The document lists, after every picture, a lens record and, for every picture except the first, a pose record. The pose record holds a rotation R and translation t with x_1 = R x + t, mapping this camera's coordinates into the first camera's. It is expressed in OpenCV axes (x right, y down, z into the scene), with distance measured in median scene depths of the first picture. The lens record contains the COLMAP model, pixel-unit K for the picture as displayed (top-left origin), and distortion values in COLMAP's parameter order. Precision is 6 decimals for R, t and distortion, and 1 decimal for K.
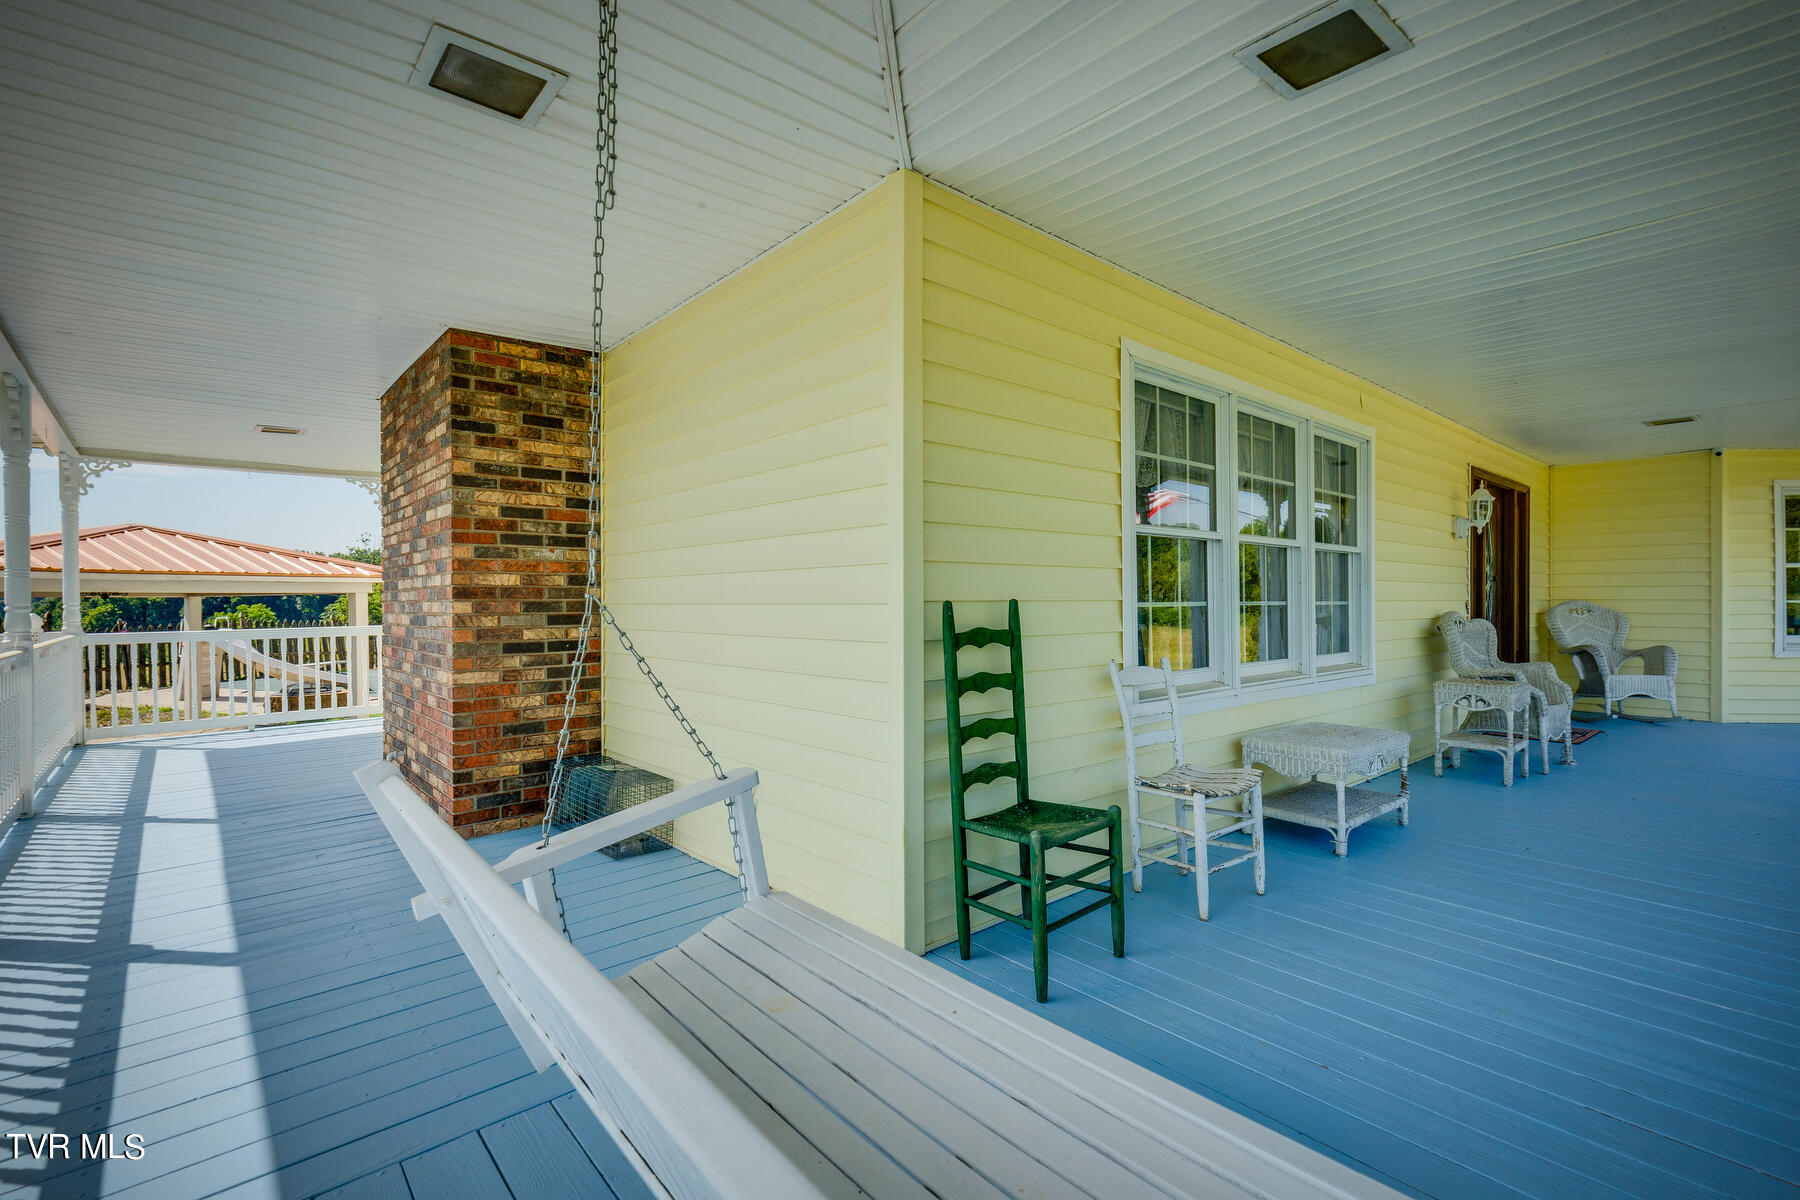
lens RADIAL K [[822.5, 0, 904.6], [0, 822.5, 589.2], [0, 0, 1]] dist [0.002011, 0.000029]
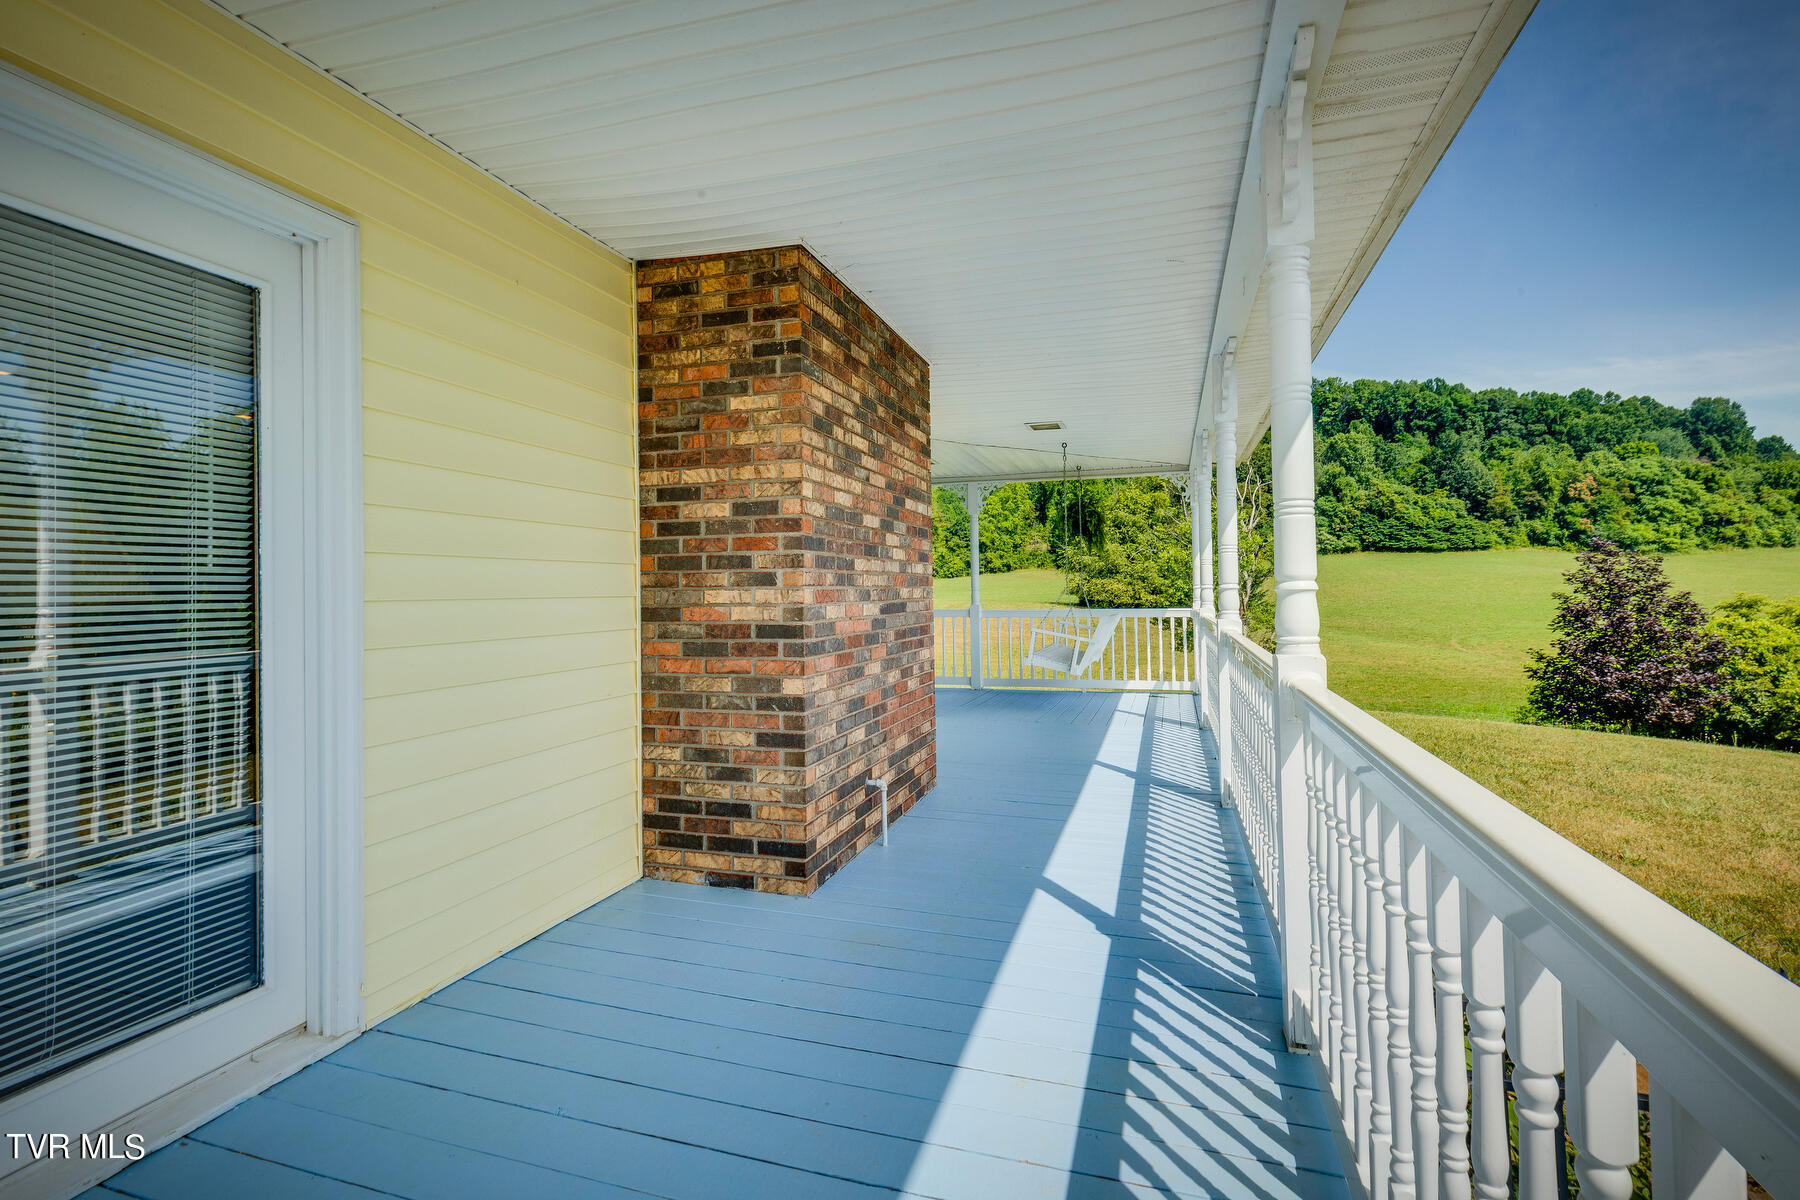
lens RADIAL K [[822.5, 0, 908.6], [0, 822.5, 588.2], [0, 0, 1]] dist [0.002011, 0.000029]
pose [[-0.513061, 0.005655, 0.858334, -1.491871], [0.010602, 0.999944, -0.000250, 0.017937], [-0.858287, 0.008972, -0.513092, 1.532952]]
